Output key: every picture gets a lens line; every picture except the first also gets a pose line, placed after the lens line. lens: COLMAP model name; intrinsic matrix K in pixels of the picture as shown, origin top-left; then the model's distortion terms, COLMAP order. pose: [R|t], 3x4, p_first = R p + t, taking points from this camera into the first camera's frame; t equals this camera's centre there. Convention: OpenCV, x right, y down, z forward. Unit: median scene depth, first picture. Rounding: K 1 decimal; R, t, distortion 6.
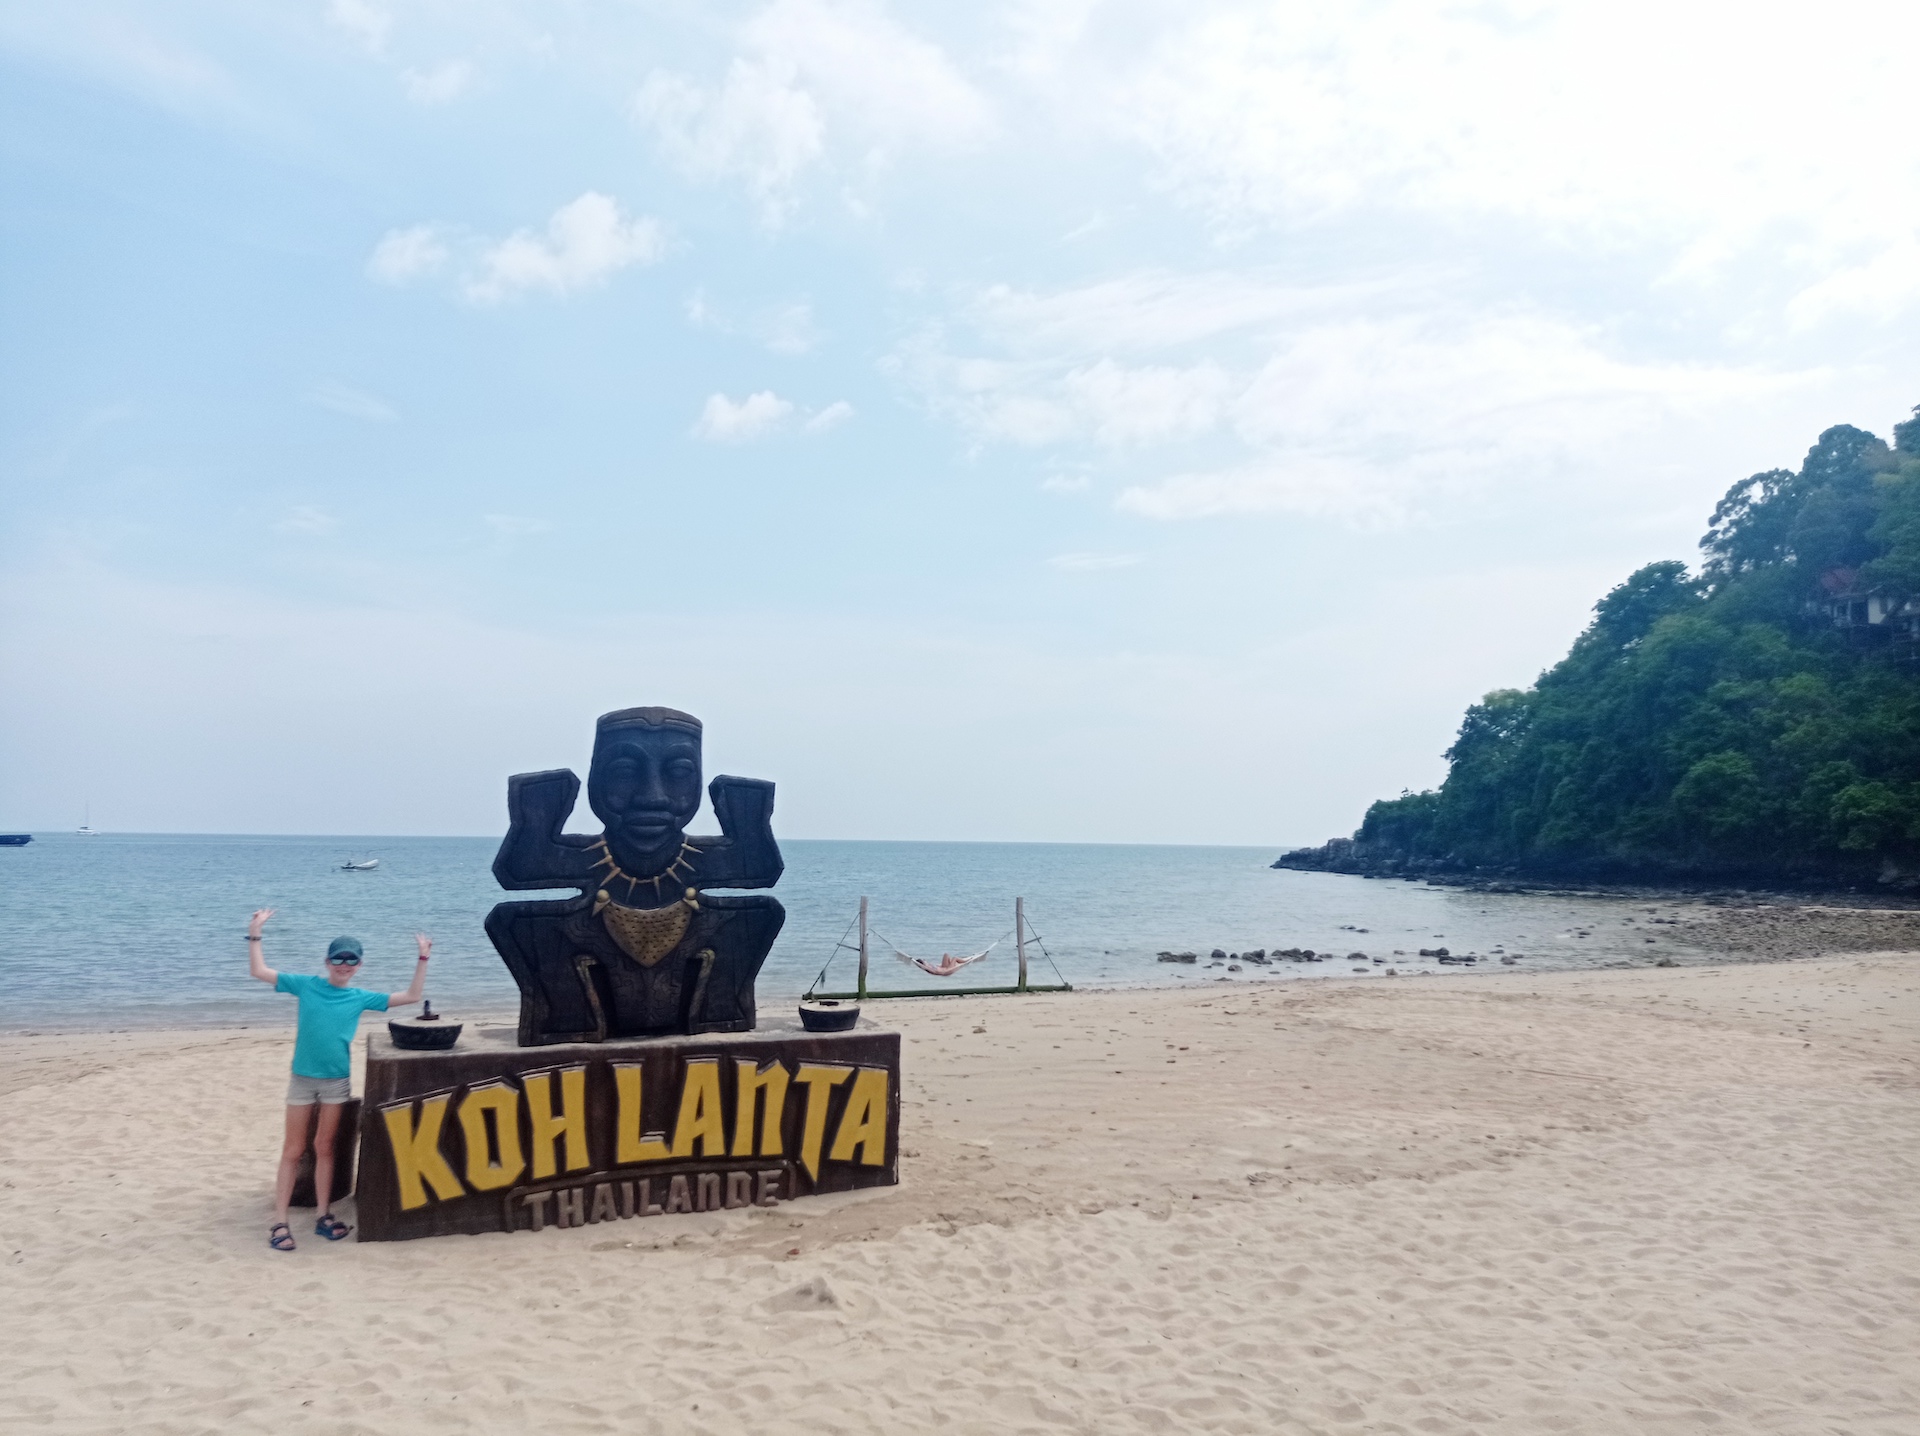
lens RADIAL K [[1389.2, 0, 960.0], [0, 1389.2, 718.0], [0, 0, 1]] dist [0.054207, -0.082240]
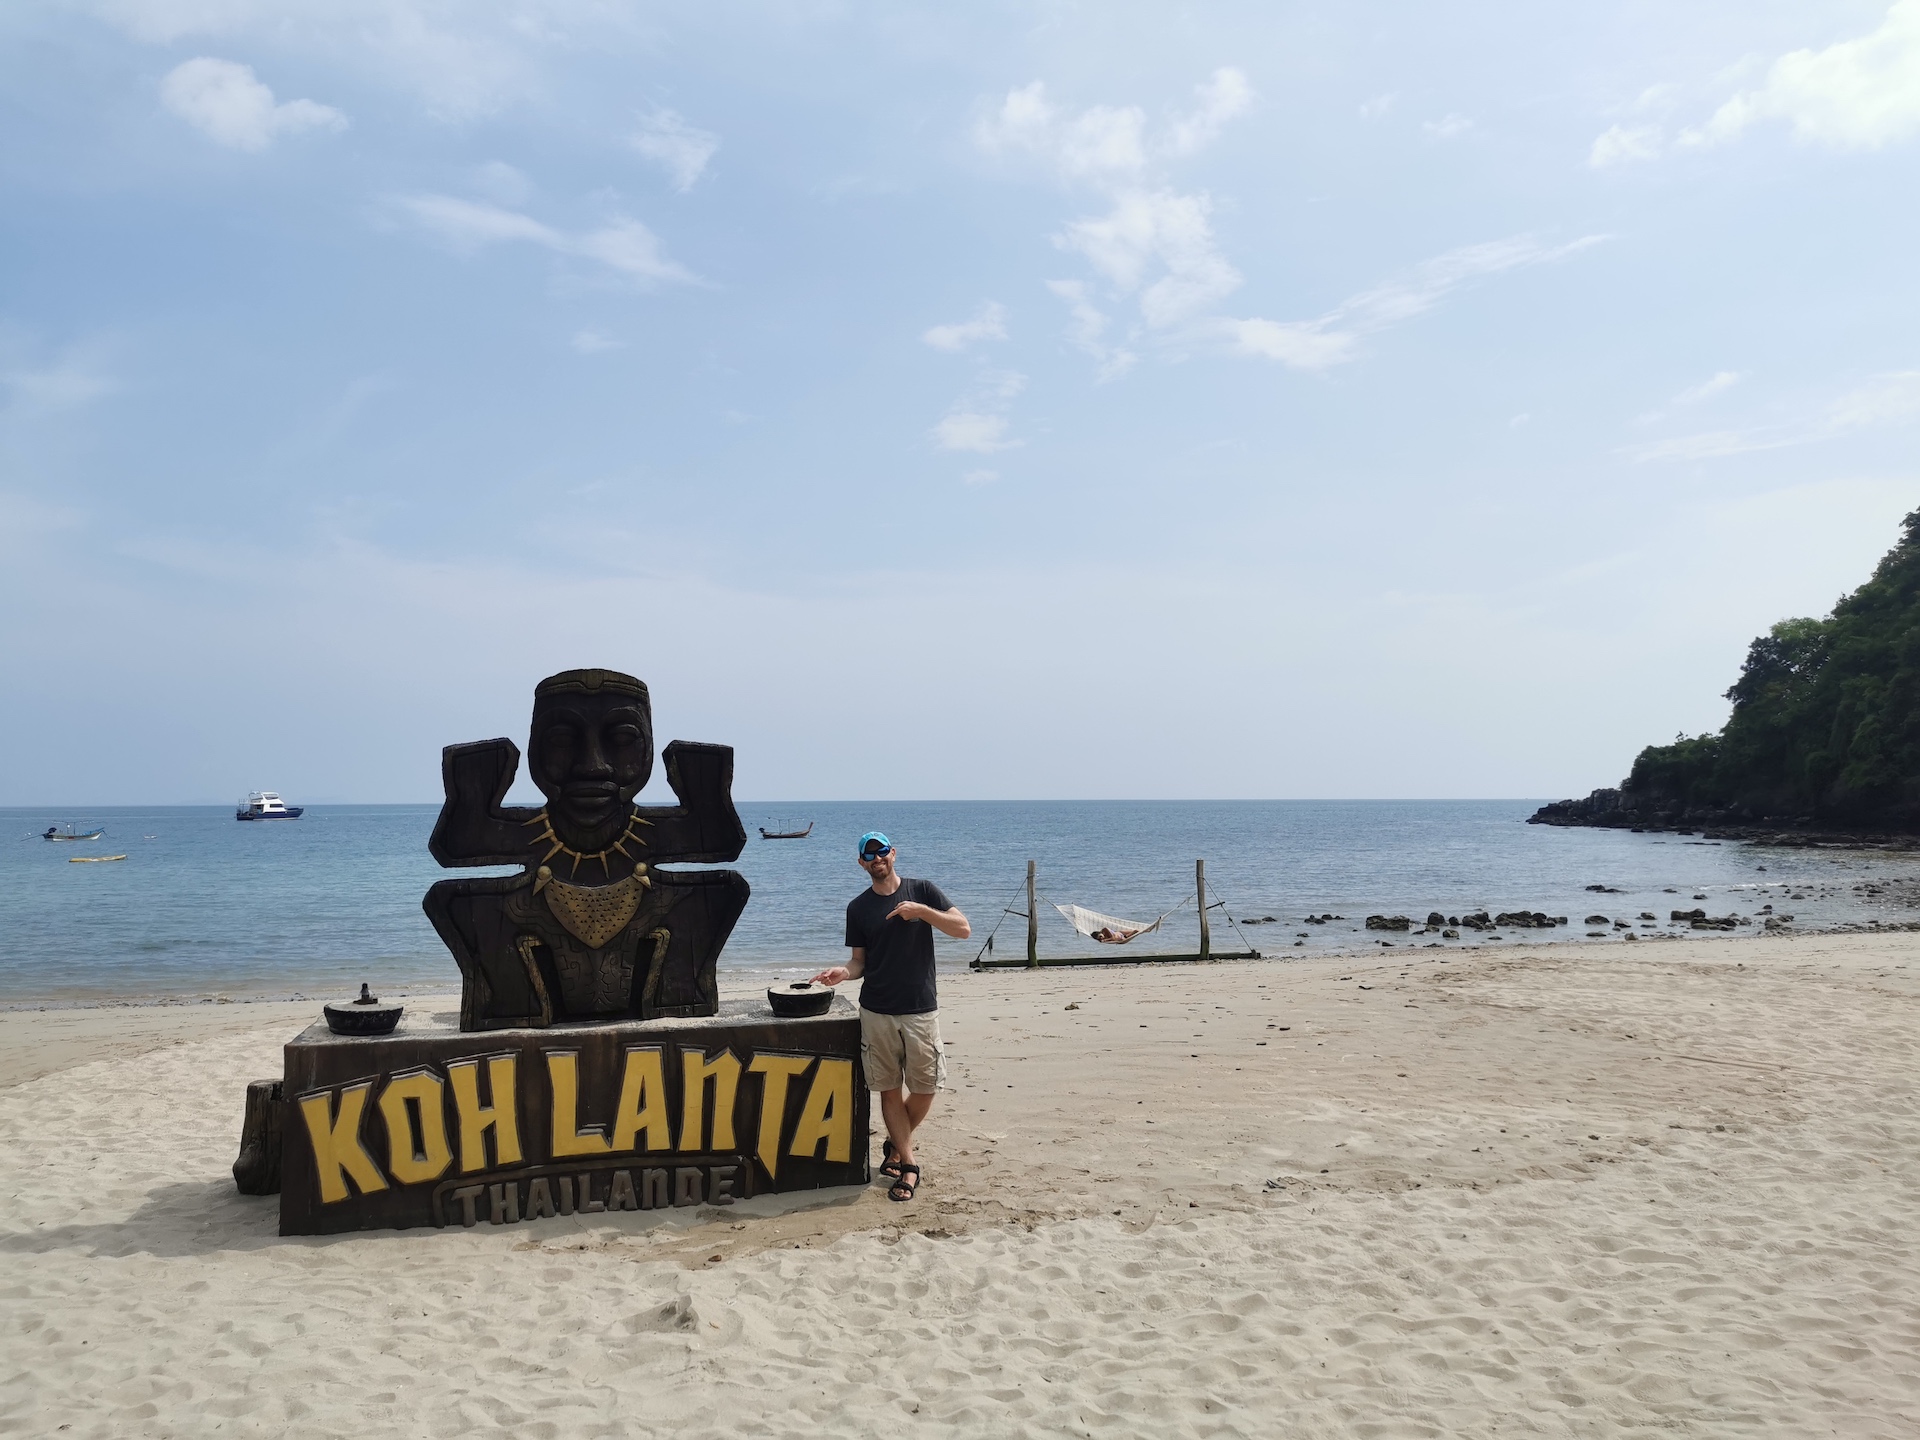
lens RADIAL K [[1449.3, 0, 960.0], [0, 1449.3, 720.0], [0, 0, 1]] dist [0.019716, 0.001803]
pose [[0.988880, -0.025121, -0.146582, 0.164550], [0.029897, 0.999088, 0.030472, 0.004095], [0.145683, -0.034516, 0.988729, 0.081312]]
